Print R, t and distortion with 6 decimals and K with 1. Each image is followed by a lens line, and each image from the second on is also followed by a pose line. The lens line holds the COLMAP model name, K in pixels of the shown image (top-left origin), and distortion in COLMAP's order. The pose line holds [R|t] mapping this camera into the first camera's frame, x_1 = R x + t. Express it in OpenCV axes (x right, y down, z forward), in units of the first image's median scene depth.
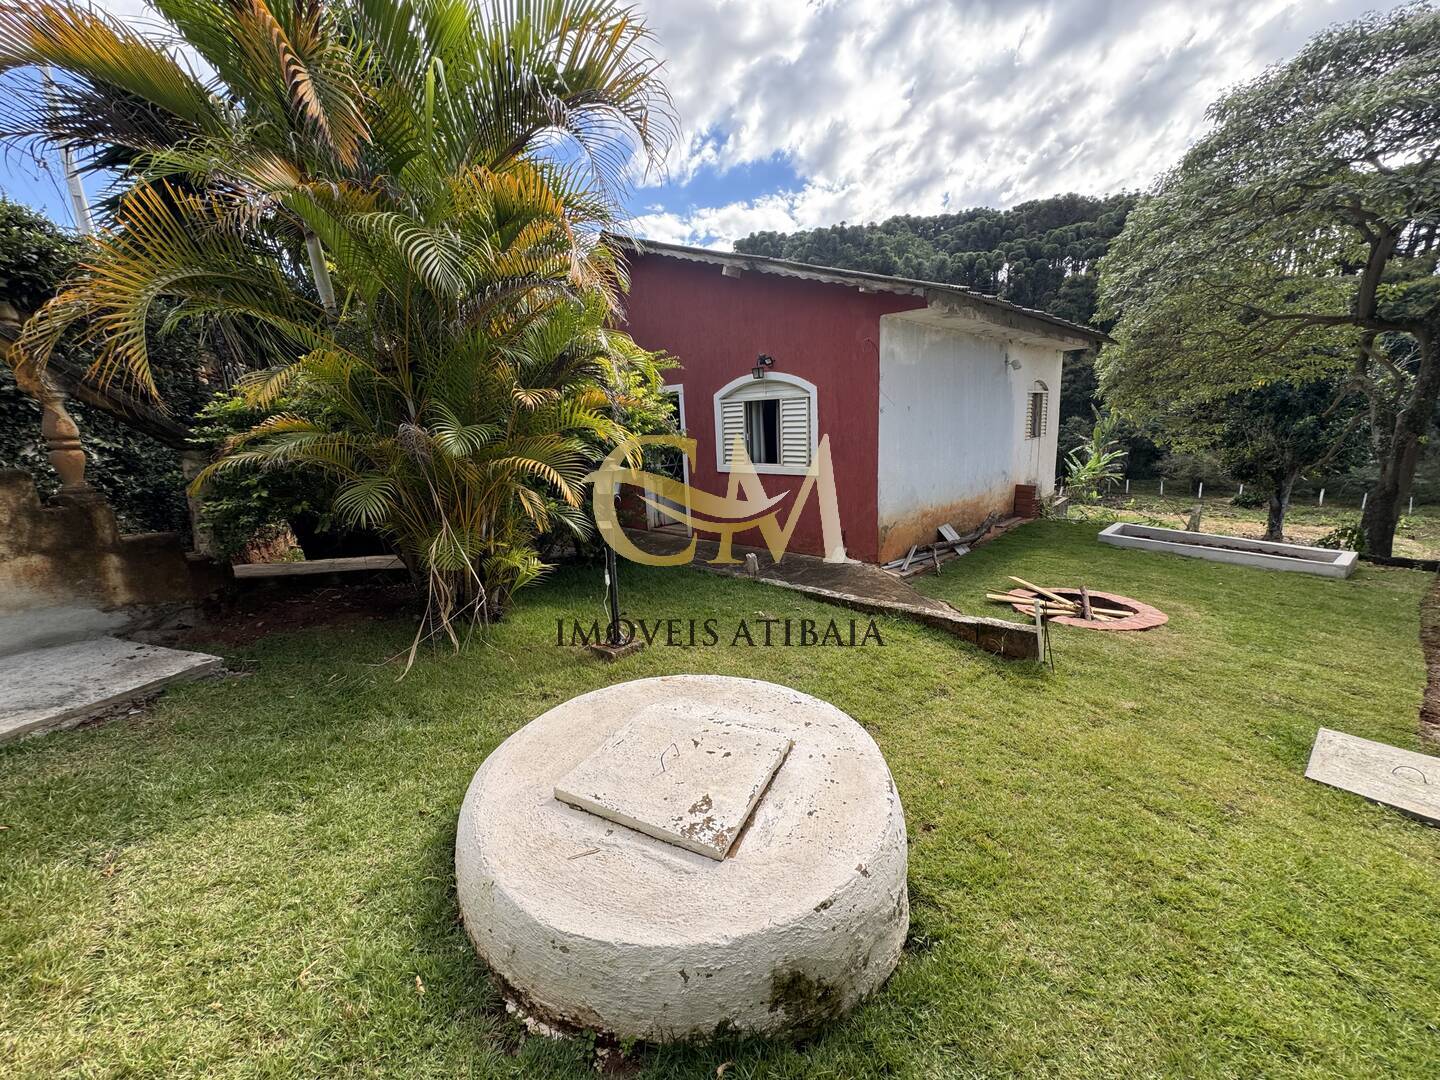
lens RADIAL K [[572.6, 0, 718.6], [0, 572.6, 539.5], [0, 0, 1]] dist [0.002453, -0.001015]
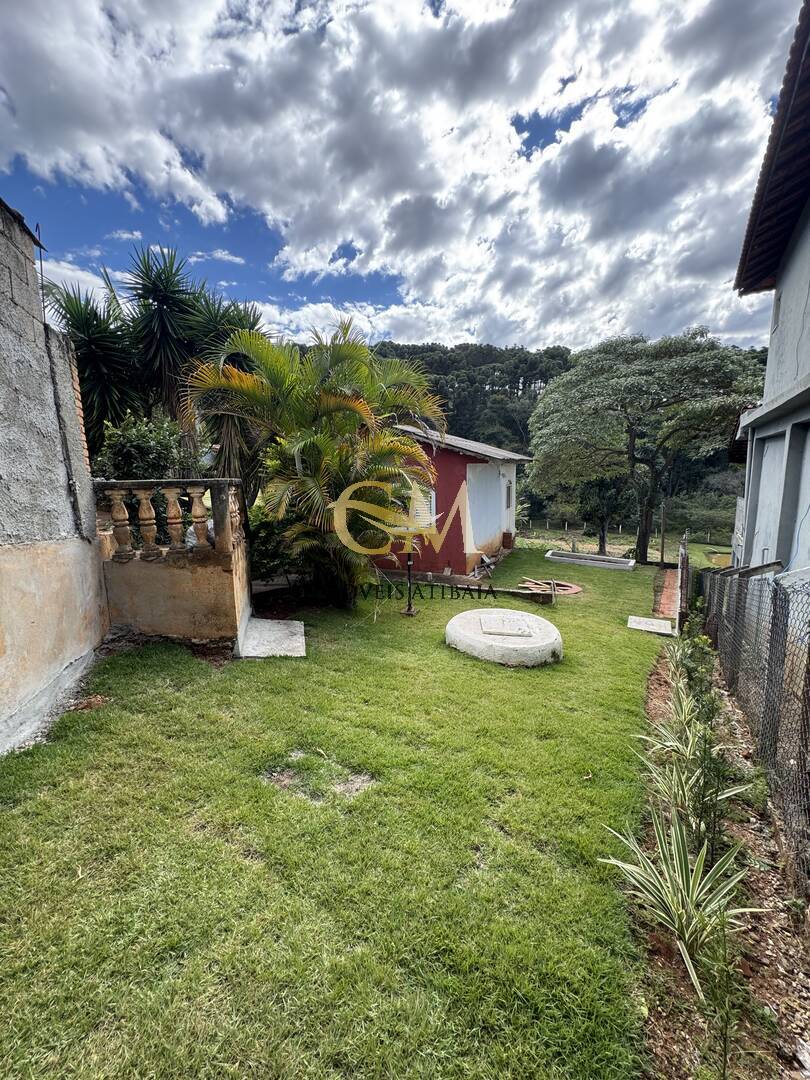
lens RADIAL K [[429.4, 0, 405.8], [0, 429.4, 540.1], [0, 0, 1]] dist [0.002453, -0.001015]
pose [[0.939960, -0.025395, 0.340340, -0.305985], [0.044341, 0.997862, -0.048006, -0.012976], [-0.338393, 0.060215, 0.939076, -0.282421]]
